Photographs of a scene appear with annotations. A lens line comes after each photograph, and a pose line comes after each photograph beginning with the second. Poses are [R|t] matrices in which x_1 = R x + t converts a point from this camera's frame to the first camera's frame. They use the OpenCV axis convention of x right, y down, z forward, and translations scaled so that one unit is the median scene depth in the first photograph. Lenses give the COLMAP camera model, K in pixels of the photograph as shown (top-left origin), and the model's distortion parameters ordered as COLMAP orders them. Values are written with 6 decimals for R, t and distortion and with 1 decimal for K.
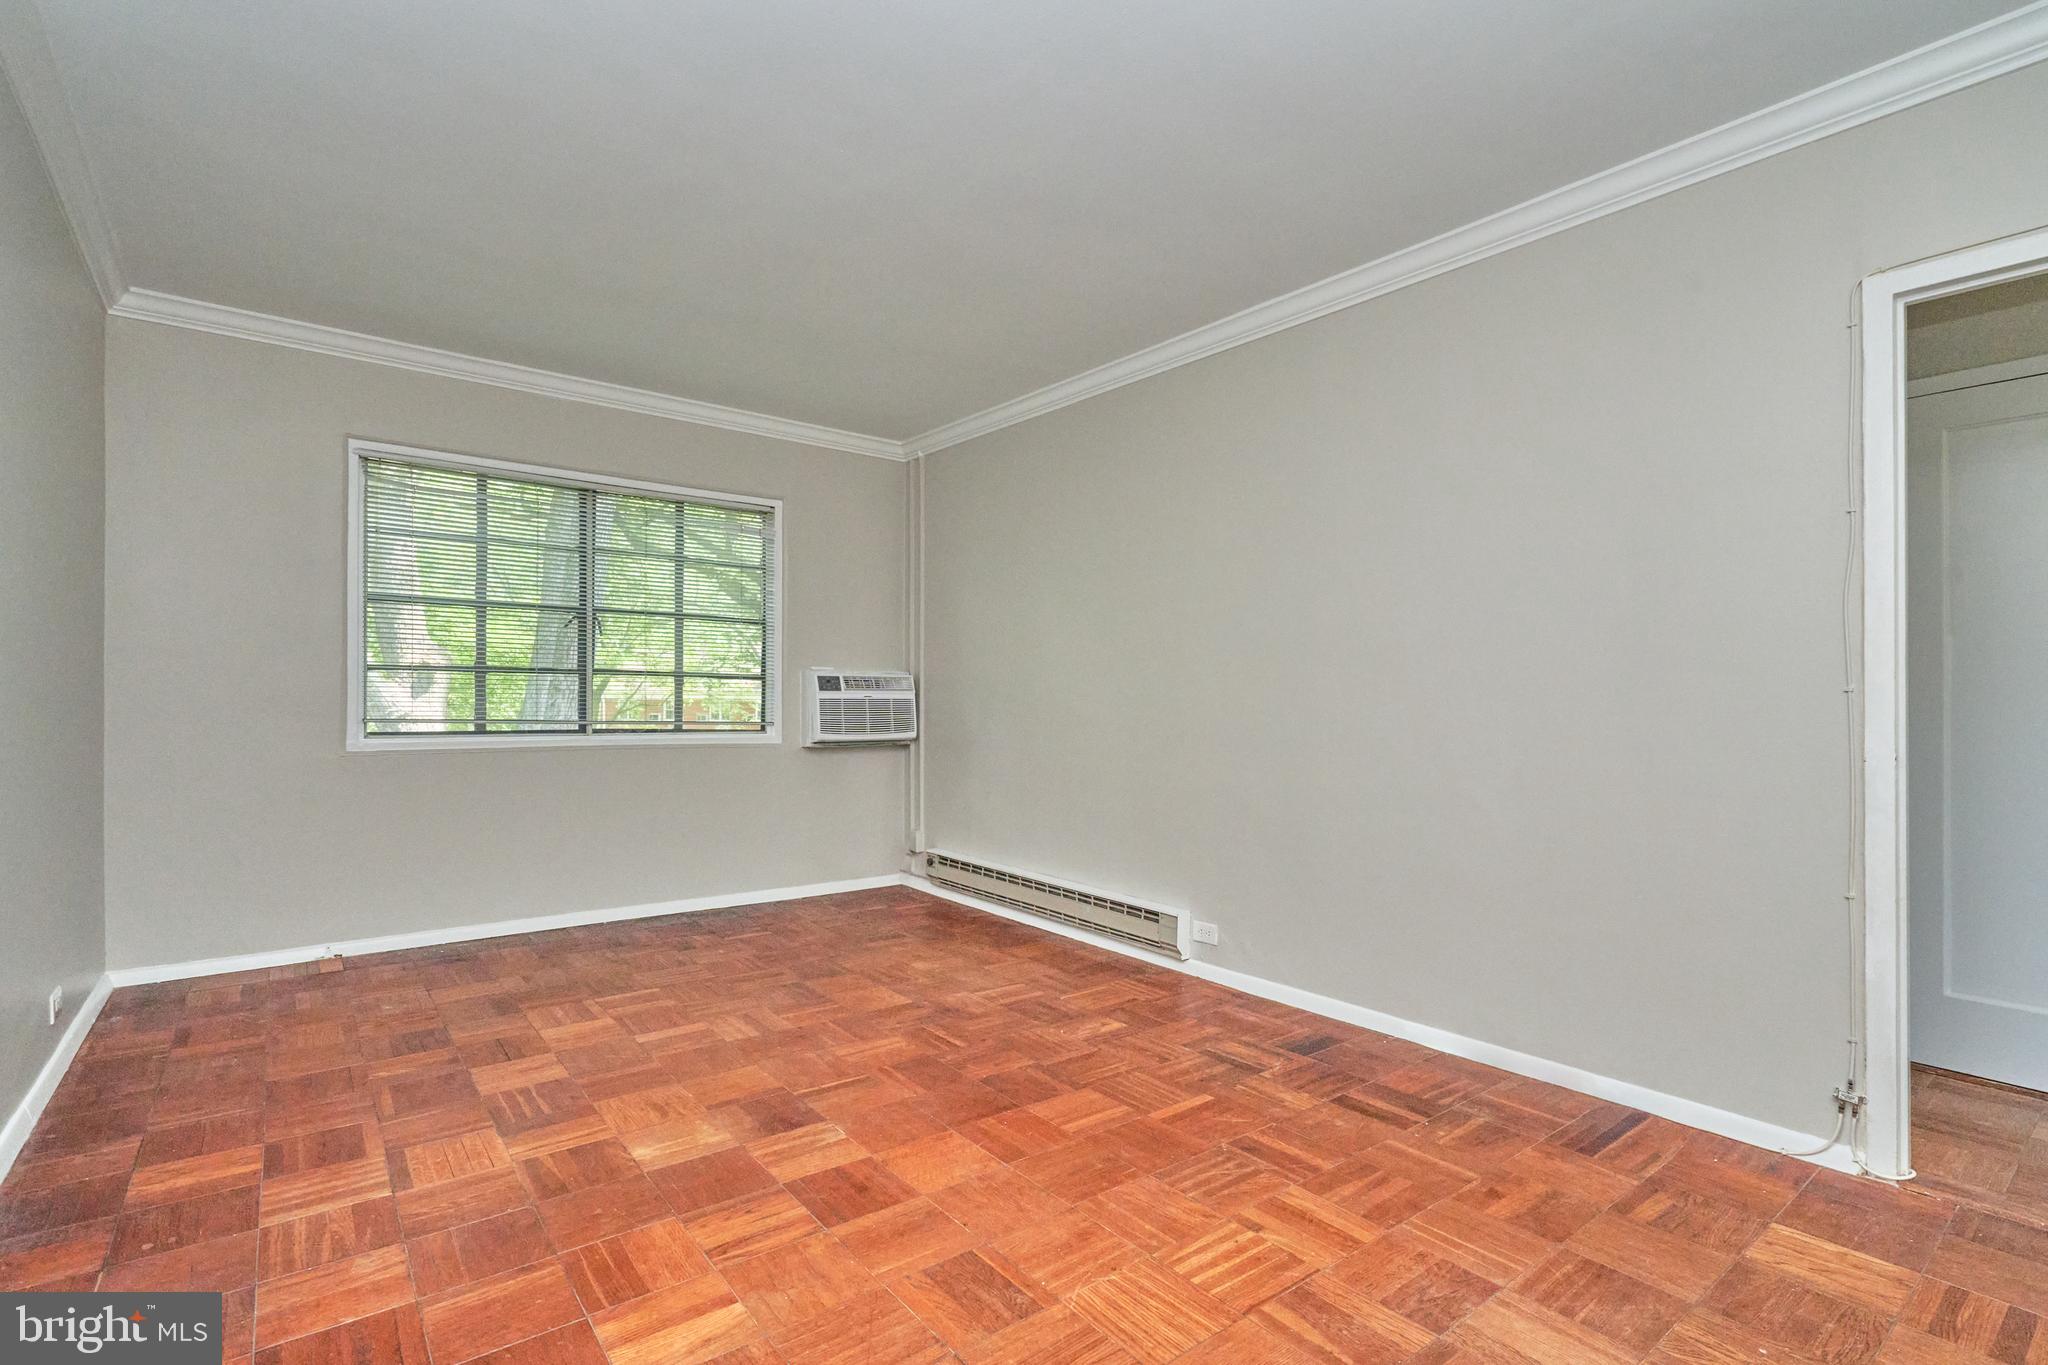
lens RADIAL K [[948.2, 0, 1008.9], [0, 948.2, 698.4], [0, 0, 1]] dist [-0.002053, 0.001043]
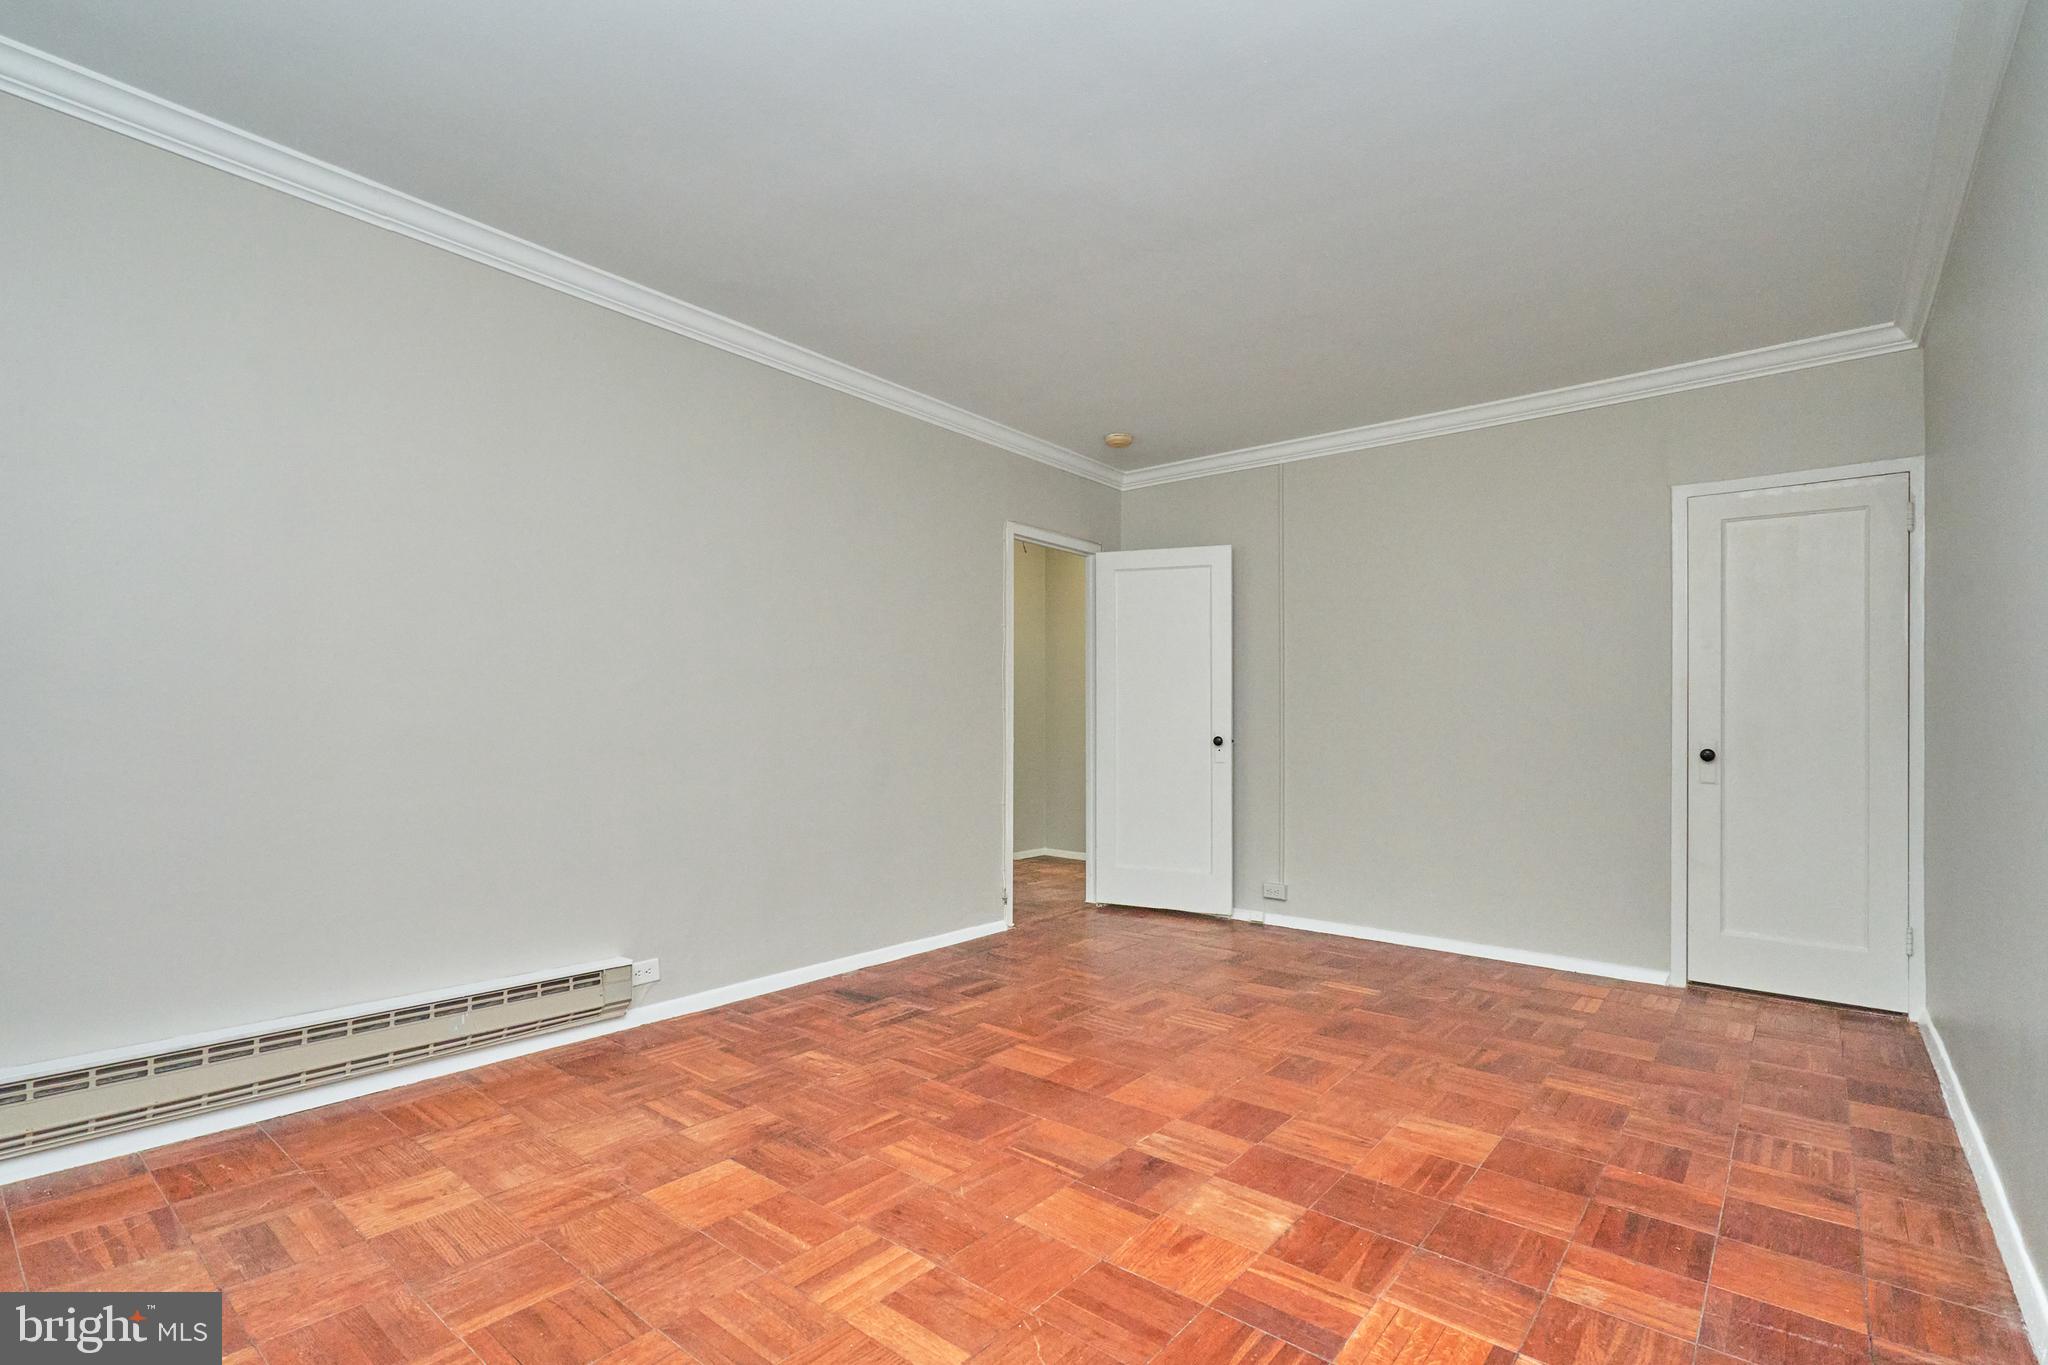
lens RADIAL K [[948.2, 0, 1008.9], [0, 948.2, 698.4], [0, 0, 1]] dist [-0.002053, 0.001043]
pose [[-0.212484, 0.006081, 0.977146, -0.956879], [-0.017919, 0.999788, -0.010118, -0.003135], [-0.977000, -0.019659, -0.212330, 1.143533]]
